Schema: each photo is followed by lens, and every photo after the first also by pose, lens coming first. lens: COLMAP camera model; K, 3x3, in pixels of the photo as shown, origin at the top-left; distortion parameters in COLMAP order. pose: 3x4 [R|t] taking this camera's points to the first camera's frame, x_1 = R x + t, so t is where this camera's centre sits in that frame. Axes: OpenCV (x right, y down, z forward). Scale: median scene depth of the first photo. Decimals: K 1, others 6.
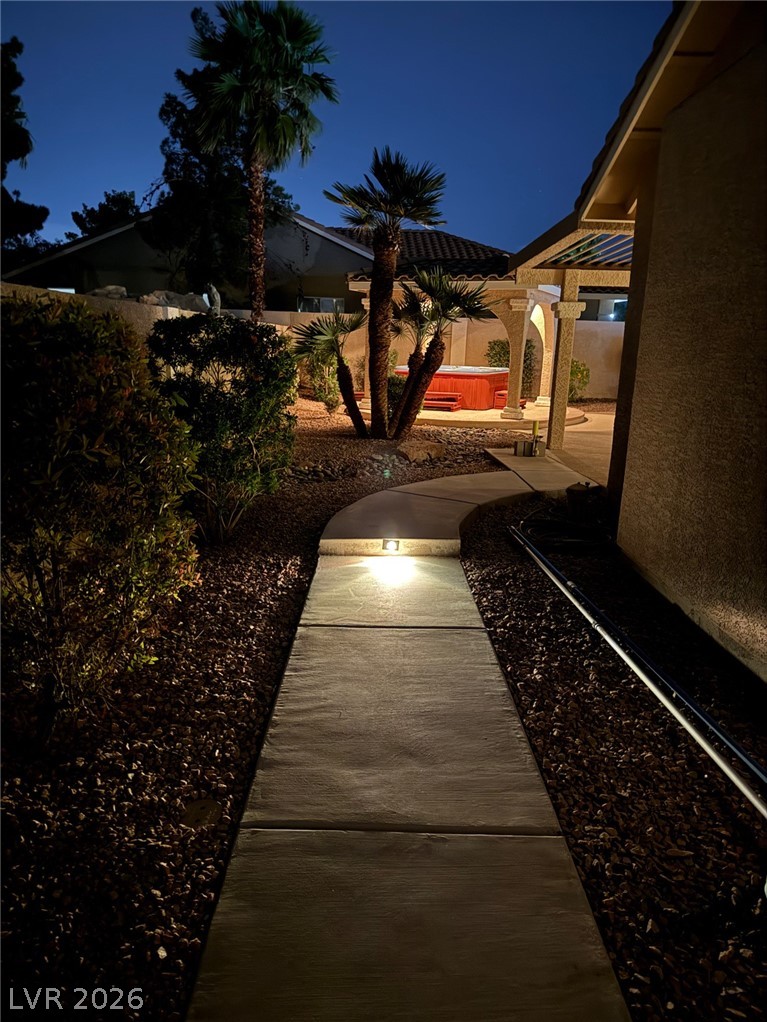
lens RADIAL K [[707.9, 0, 383.5], [0, 707.9, 511.0], [0, 0, 1]] dist [-0.000148, -0.000053]
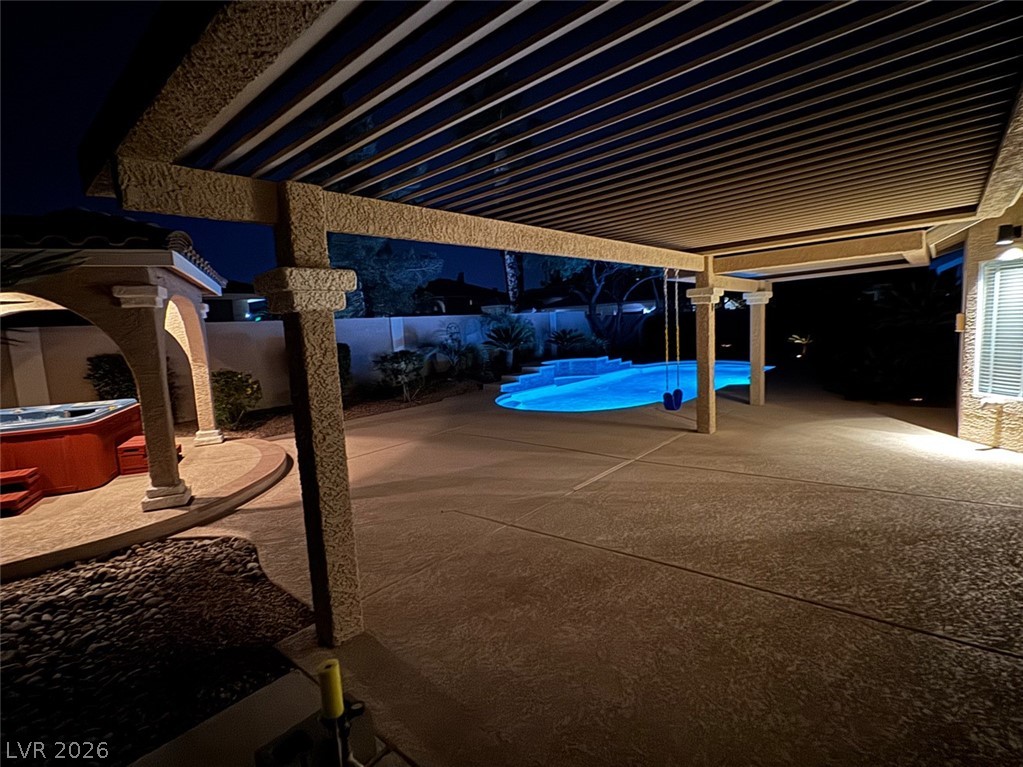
lens RADIAL K [[489.6, 0, 511.5], [0, 489.6, 383.5], [0, 0, 1]] dist [-0.000455, -0.000026]
pose [[0.661522, -0.145640, 0.735647, 0.082803], [0.240630, 0.970313, -0.024286, -0.127847], [-0.710271, 0.193084, 0.676929, 0.475628]]
